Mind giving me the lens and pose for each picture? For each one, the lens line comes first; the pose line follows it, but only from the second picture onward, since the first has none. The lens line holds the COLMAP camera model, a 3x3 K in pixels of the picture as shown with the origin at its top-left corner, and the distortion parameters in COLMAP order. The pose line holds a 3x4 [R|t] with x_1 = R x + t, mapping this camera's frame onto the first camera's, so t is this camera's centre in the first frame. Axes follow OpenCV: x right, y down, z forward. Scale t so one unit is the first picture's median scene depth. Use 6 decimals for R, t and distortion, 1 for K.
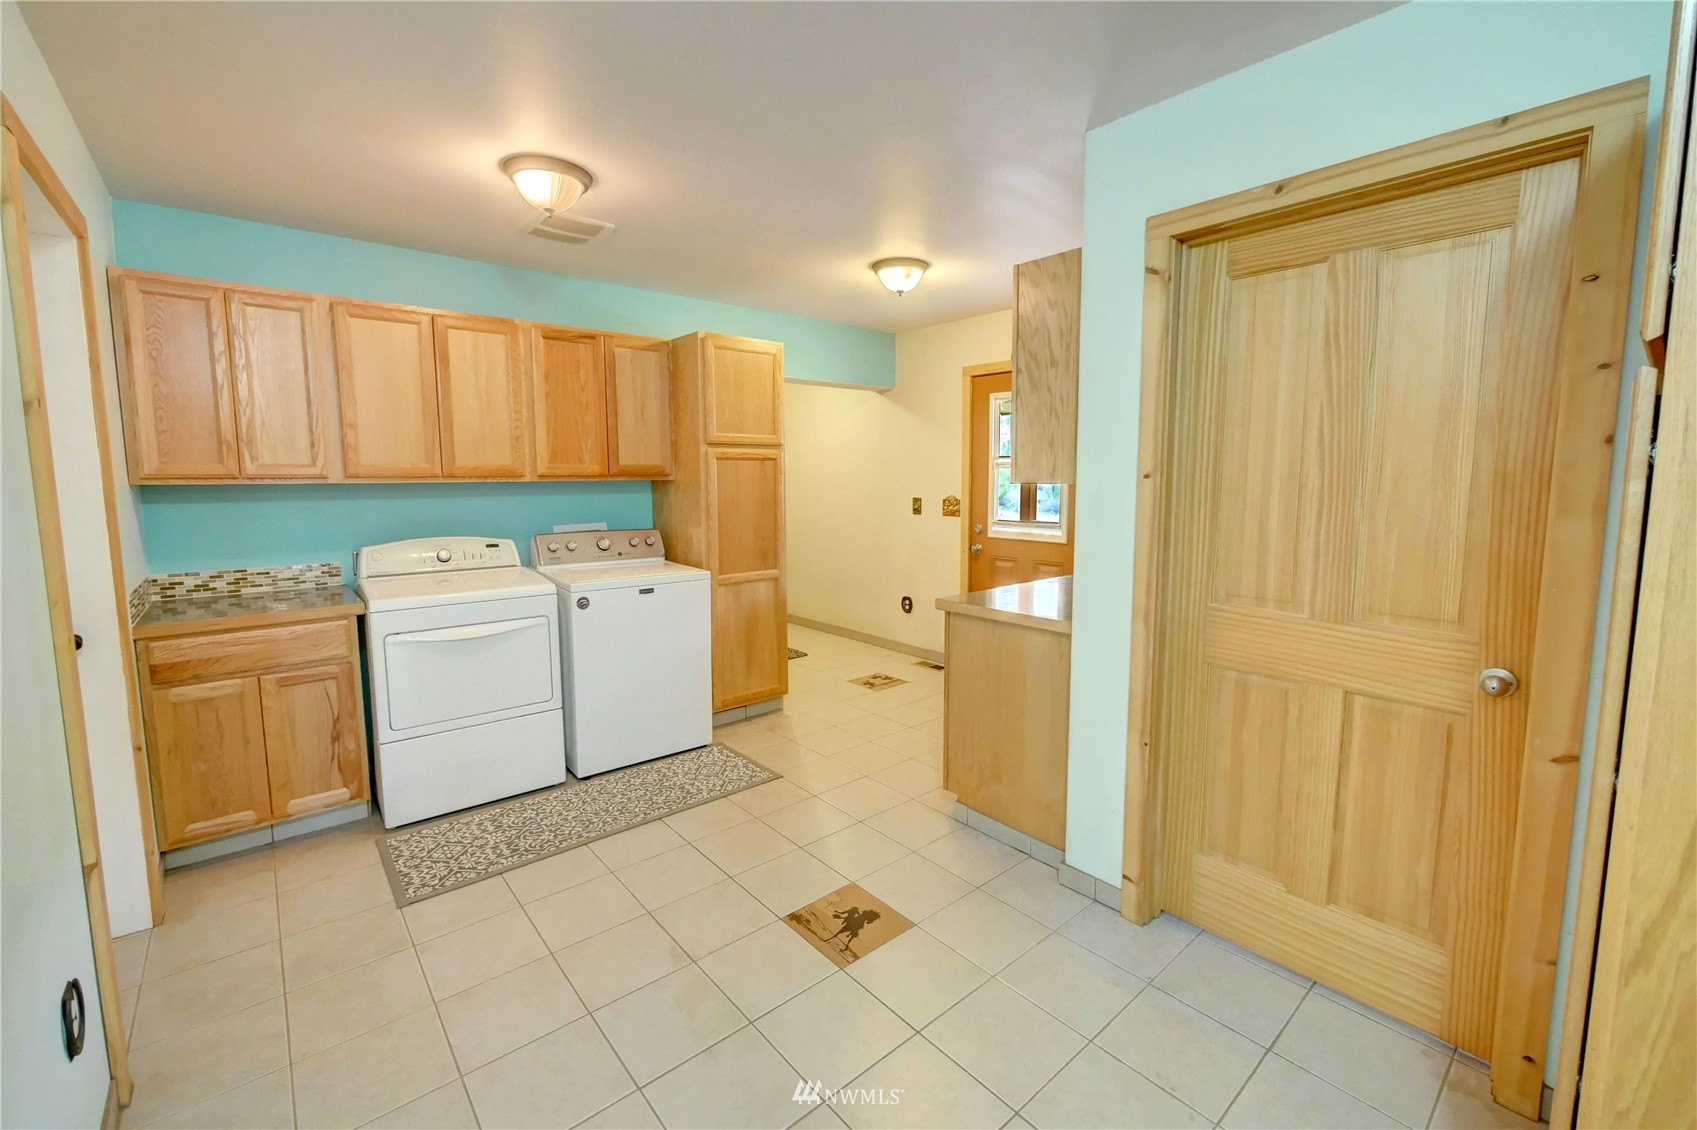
lens RADIAL K [[719.0, 0, 849.7], [0, 719.0, 549.6], [0, 0, 1]] dist [-0.004370, -0.000153]
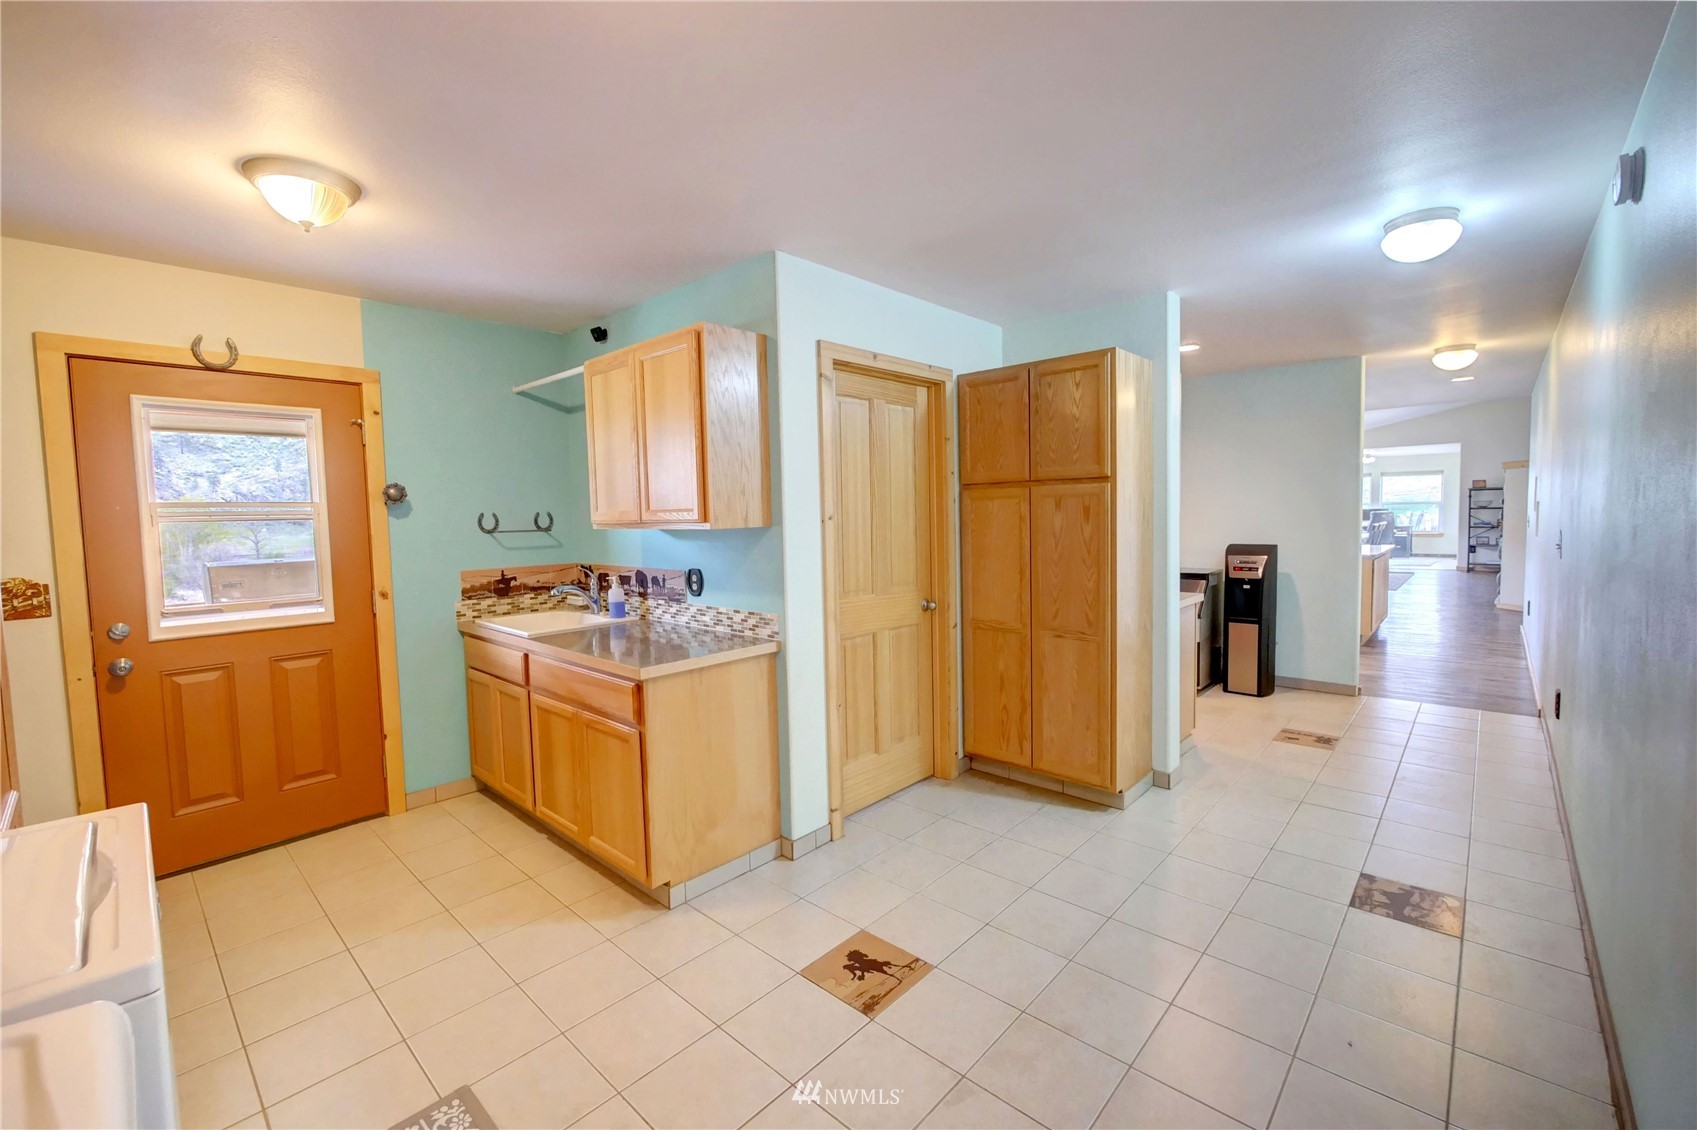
lens RADIAL K [[719.0, 0, 849.7], [0, 719.0, 549.6], [0, 0, 1]] dist [-0.004370, -0.000153]
pose [[-0.138798, -0.051928, 0.988958, -0.884496], [0.125325, 0.989675, 0.069555, -0.117050], [-0.982359, 0.133595, -0.130857, 1.006156]]
